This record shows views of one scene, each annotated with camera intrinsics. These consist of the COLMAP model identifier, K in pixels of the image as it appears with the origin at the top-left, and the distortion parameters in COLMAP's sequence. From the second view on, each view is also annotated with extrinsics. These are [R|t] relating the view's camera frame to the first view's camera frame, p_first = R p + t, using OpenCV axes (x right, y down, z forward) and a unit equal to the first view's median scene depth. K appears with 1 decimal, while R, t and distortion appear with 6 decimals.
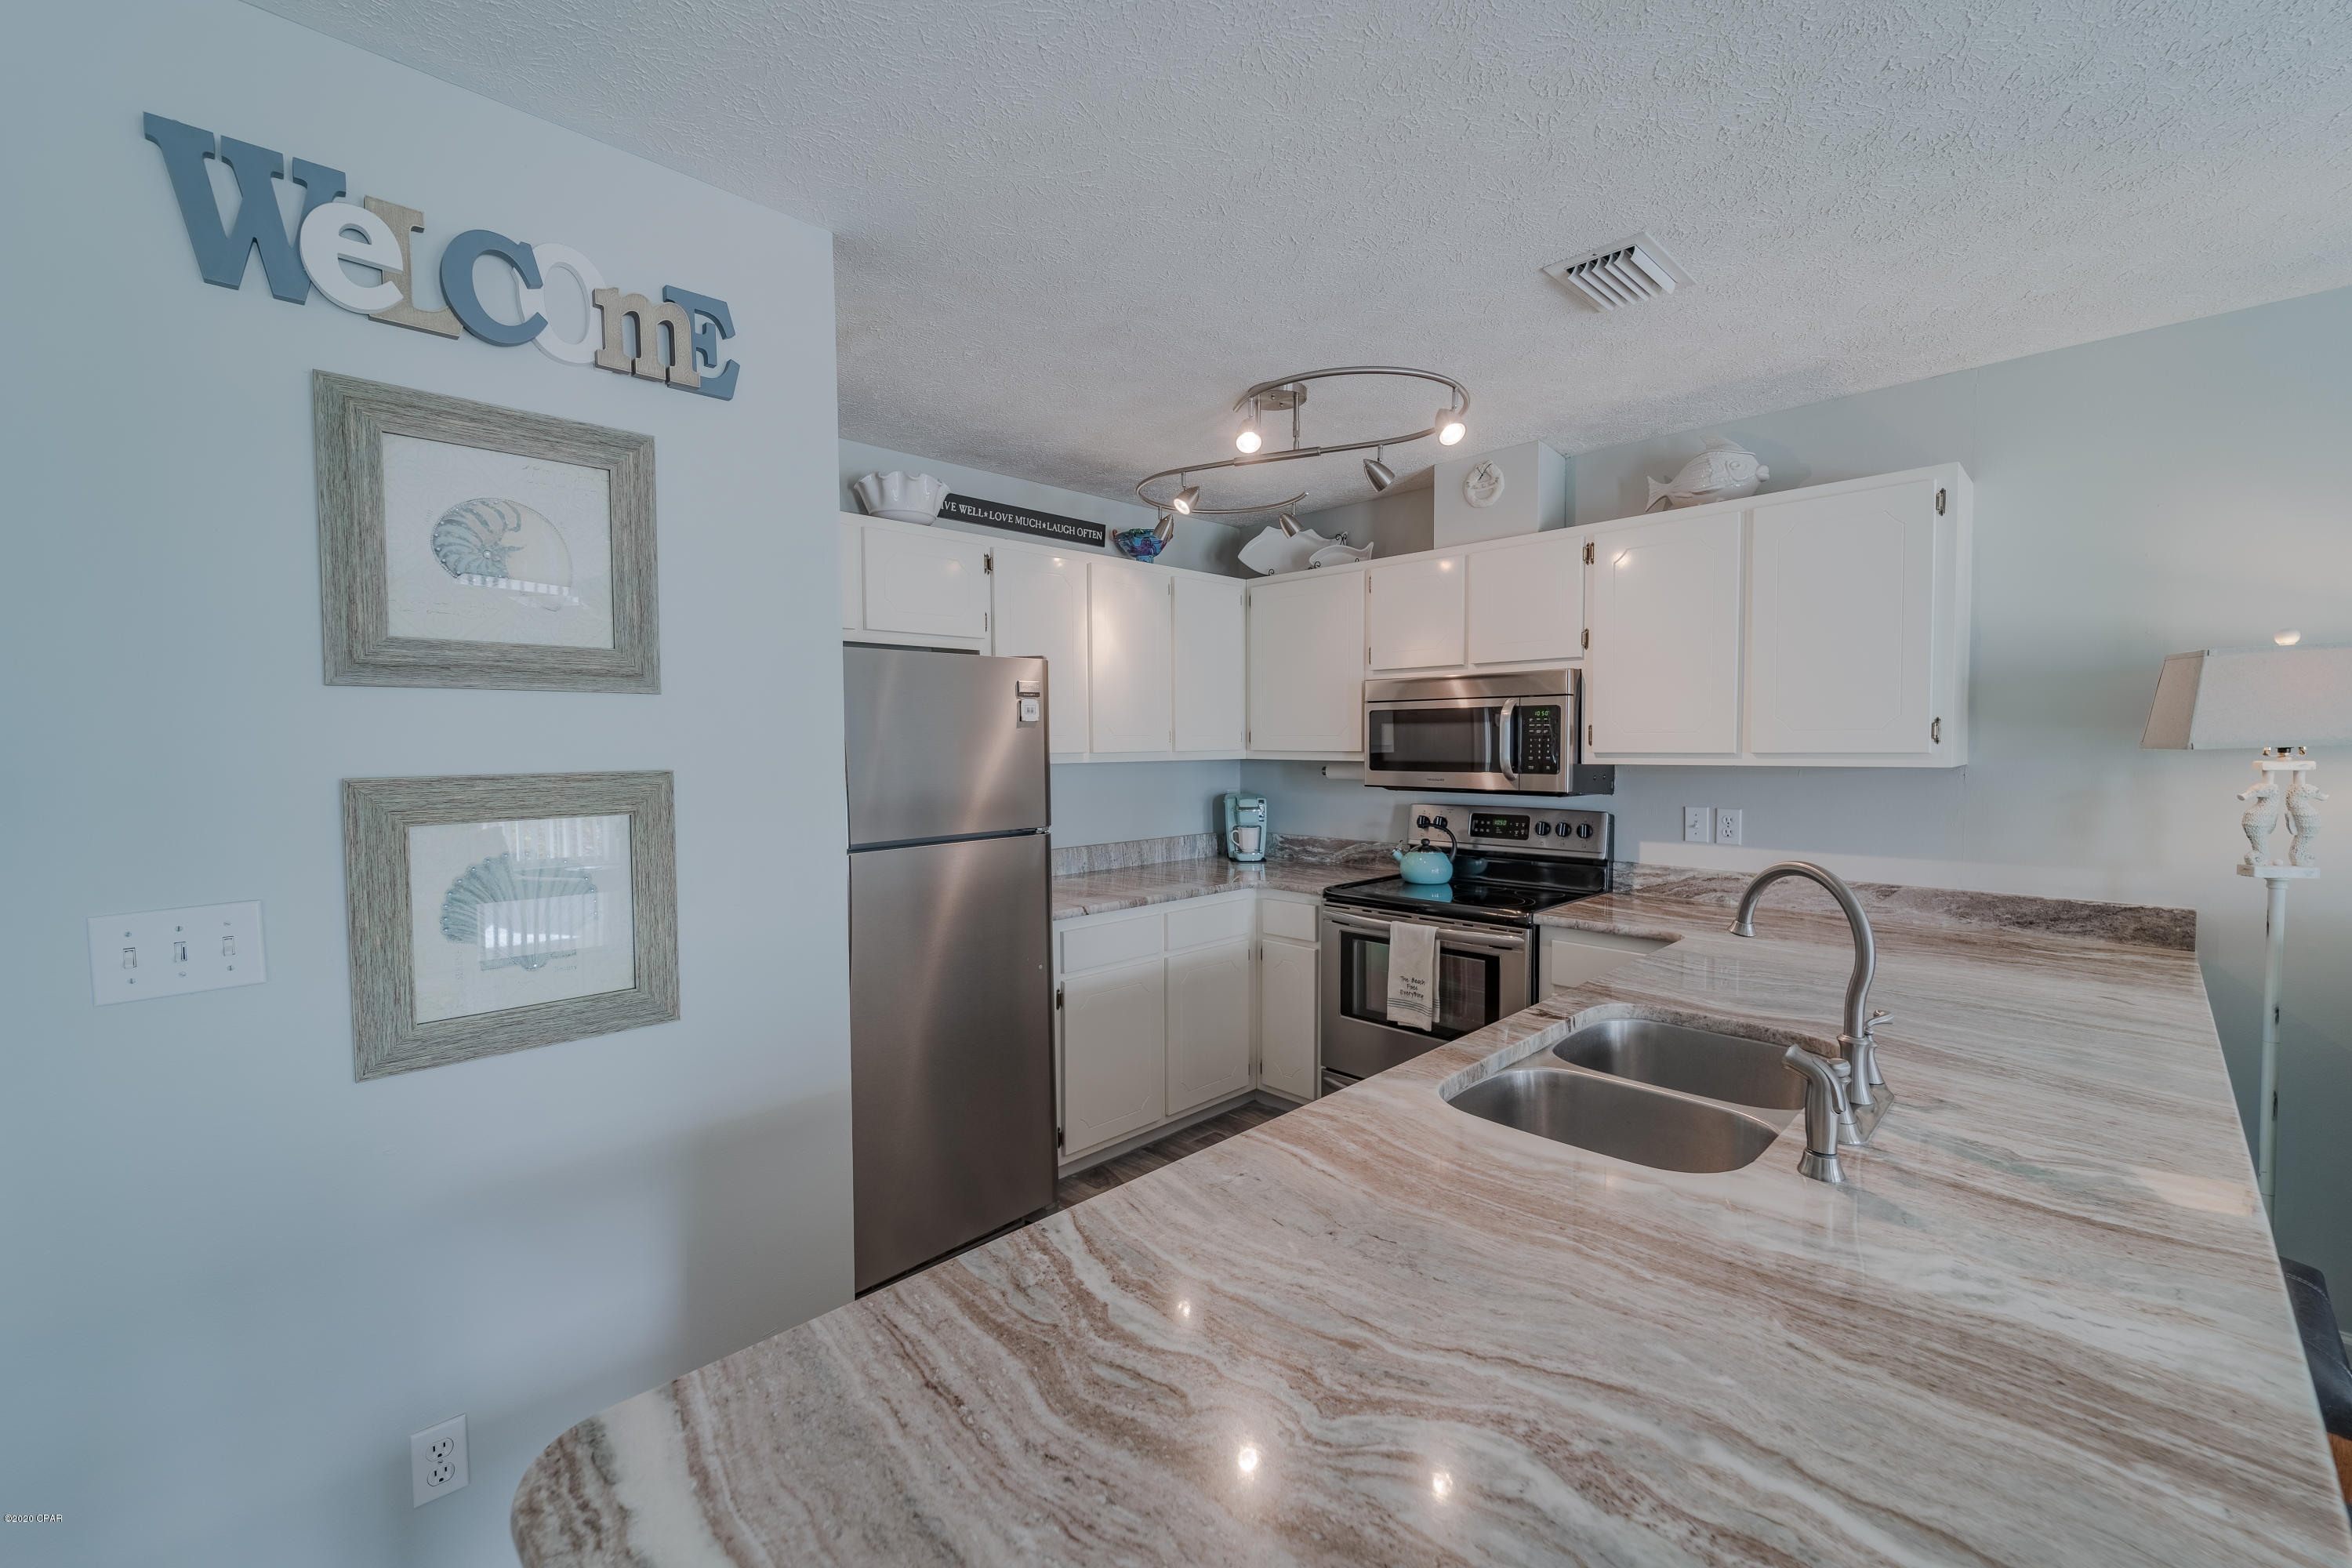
lens RADIAL K [[953.8, 0, 1145.2], [0, 953.8, 778.6], [0, 0, 1]] dist [0.000588, -0.000458]
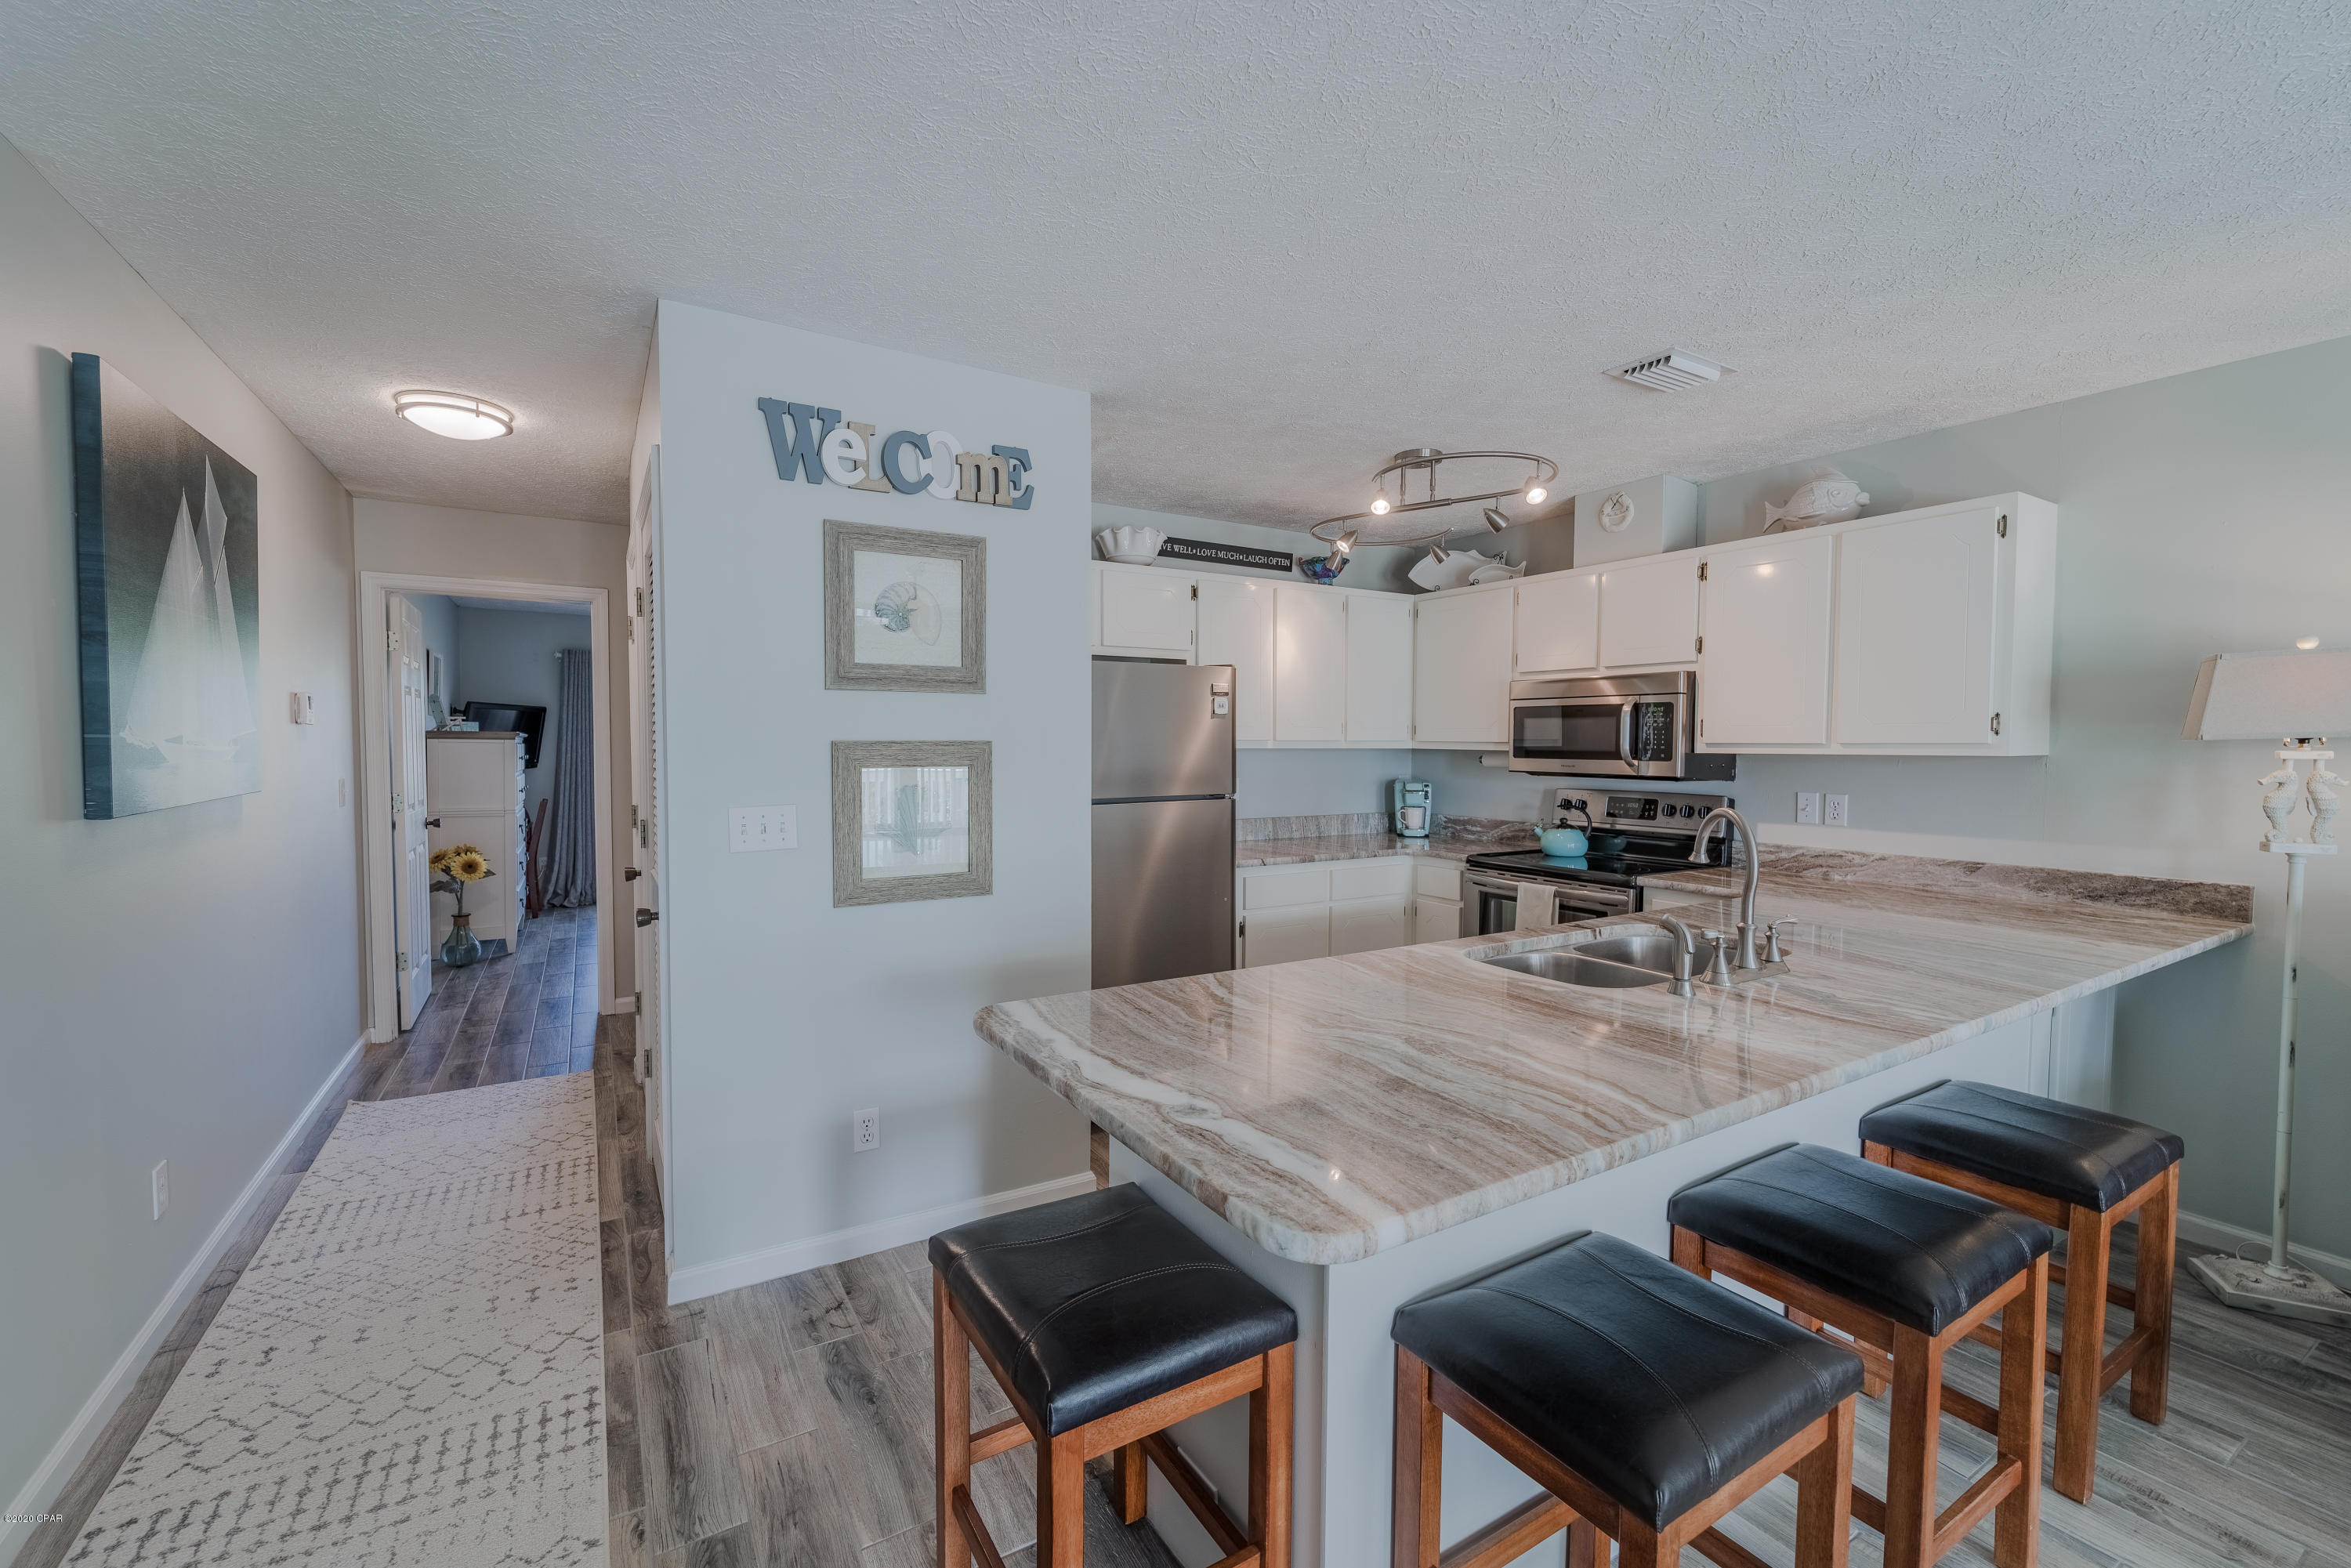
lens RADIAL K [[956.7, 0, 1140.4], [0, 956.7, 778.9], [0, 0, 1]] dist [-0.001546, -0.000004]
pose [[0.972887, 0.019234, -0.230479, 0.079729], [-0.018893, 0.999815, 0.003690, 0.028071], [0.230507, 0.000764, 0.973070, -0.327021]]
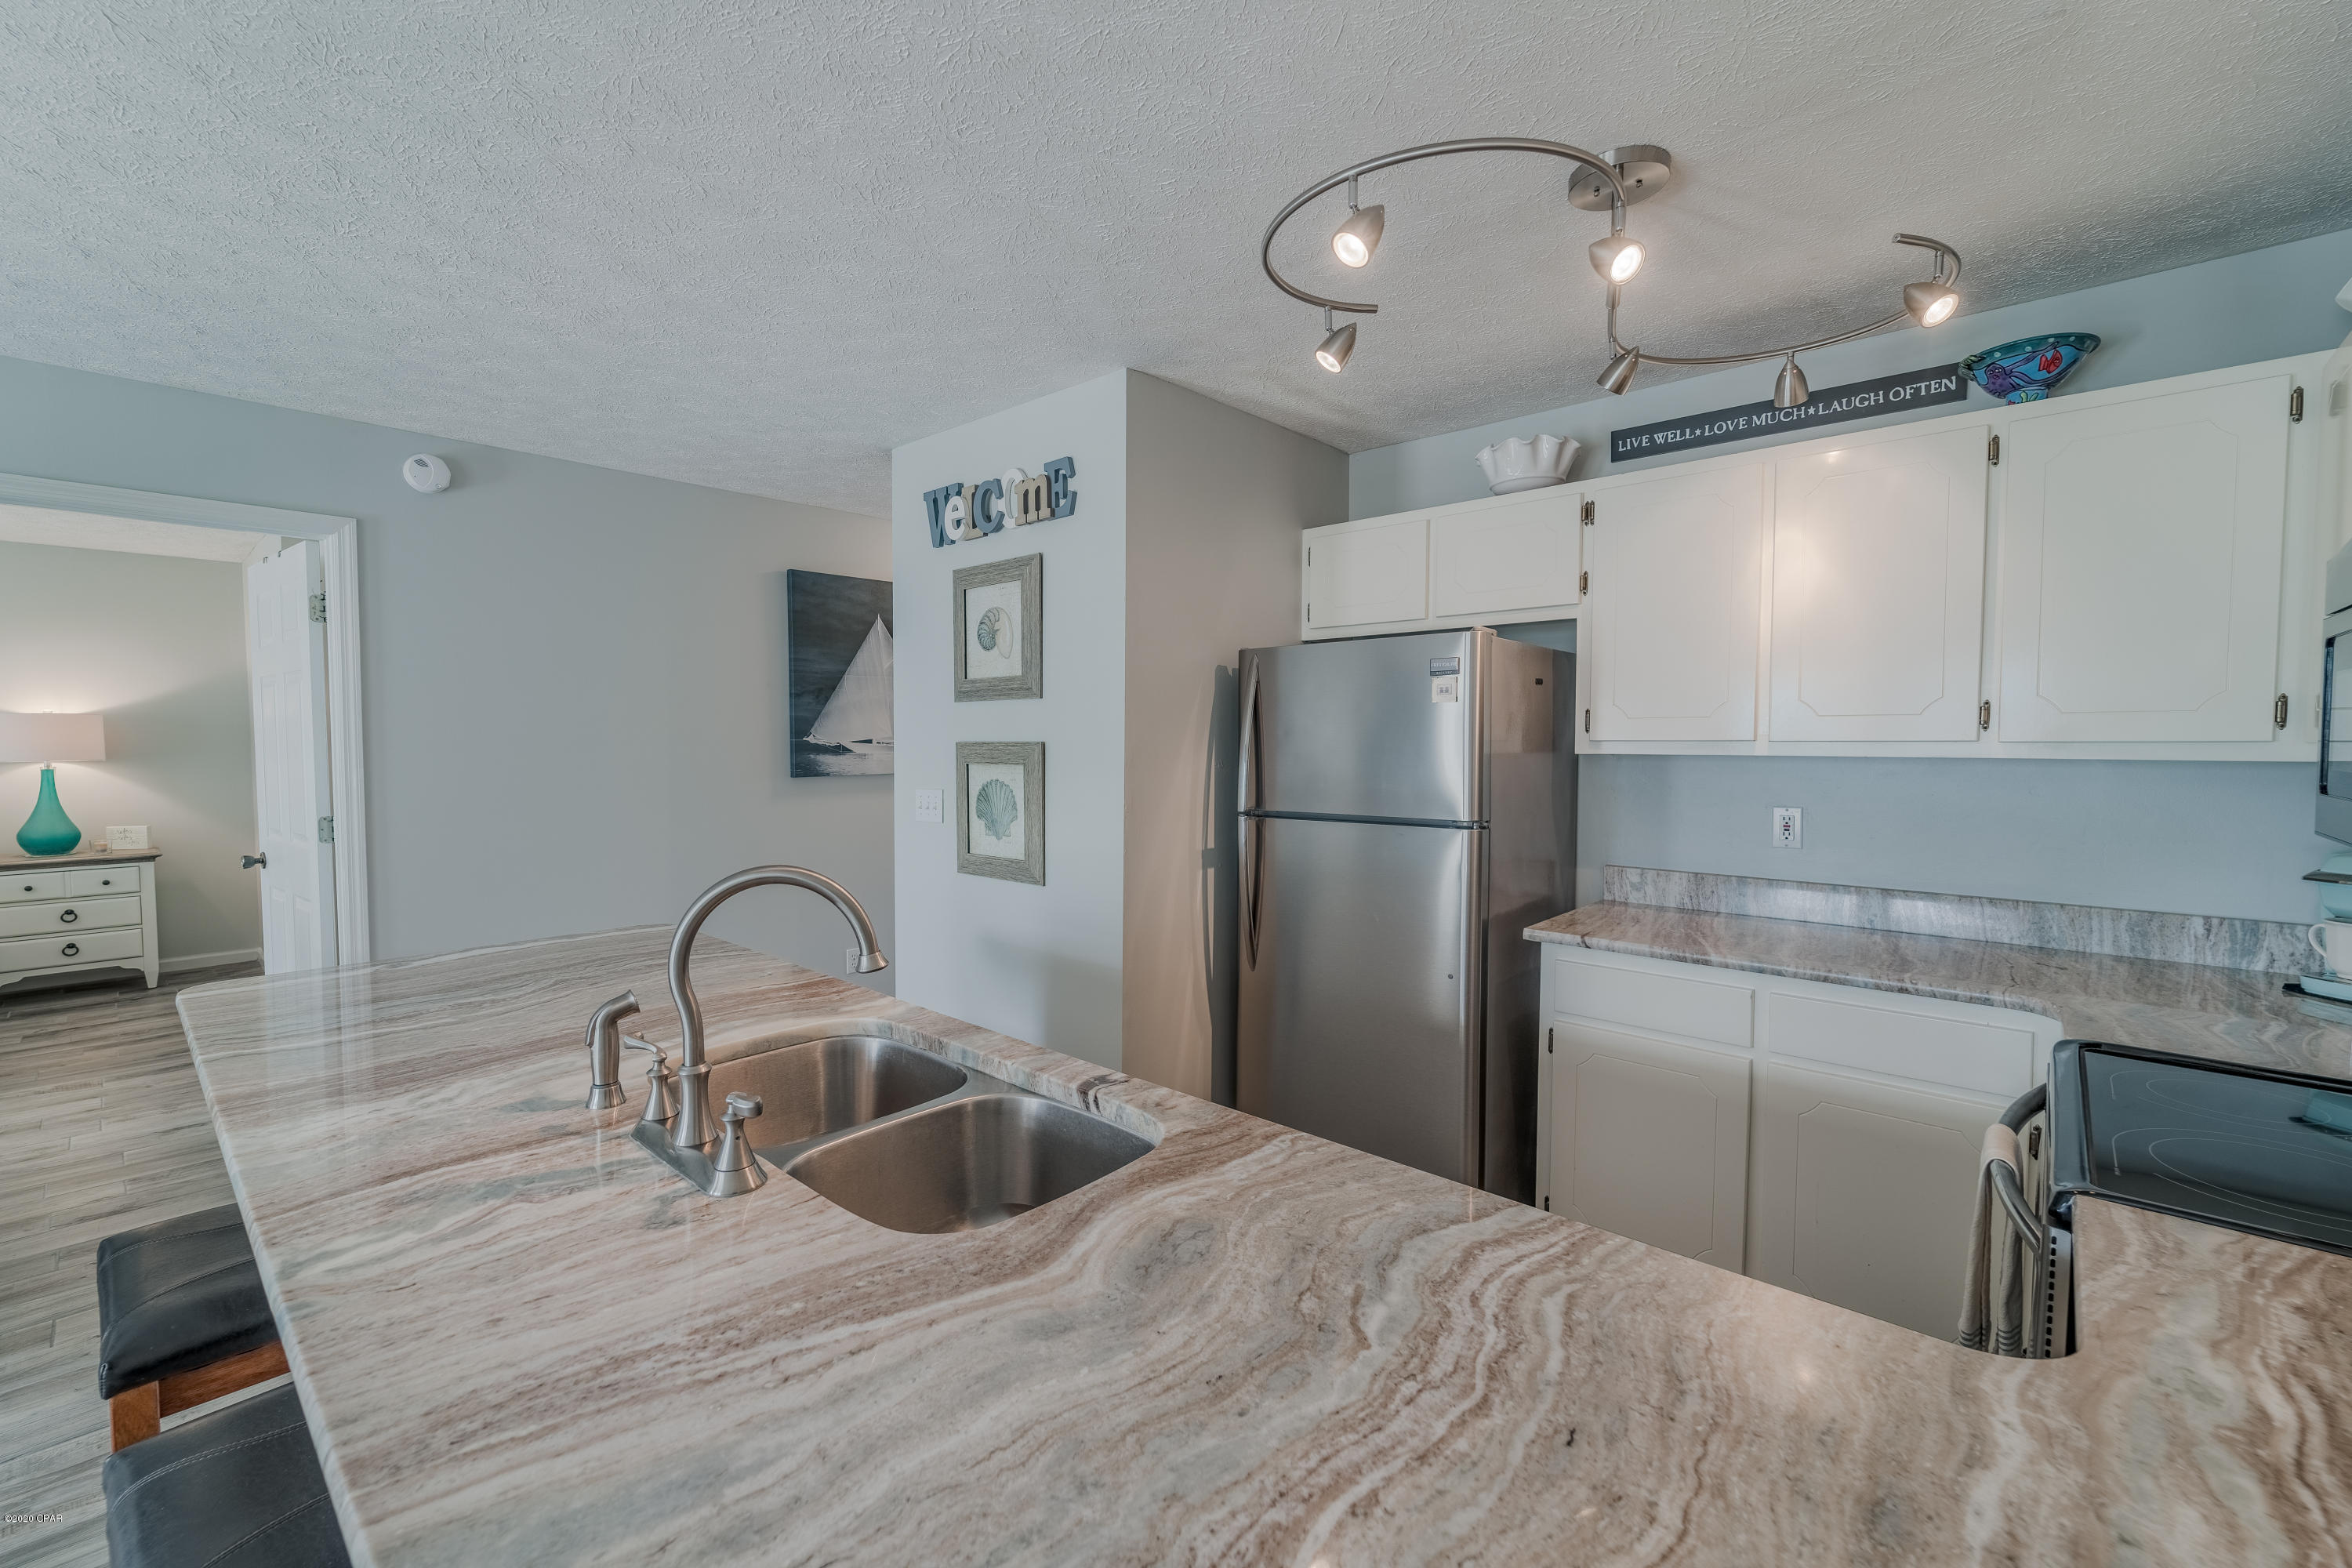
lens RADIAL K [[971.7, 0, 1133.8], [0, 971.7, 781.8], [0, 0, 1]] dist [-0.000795, 0.000160]
pose [[0.054760, 0.050583, -0.997217, 0.790537], [-0.038874, 0.998067, 0.048491, -0.017963], [0.997743, 0.036110, 0.056621, 0.654667]]
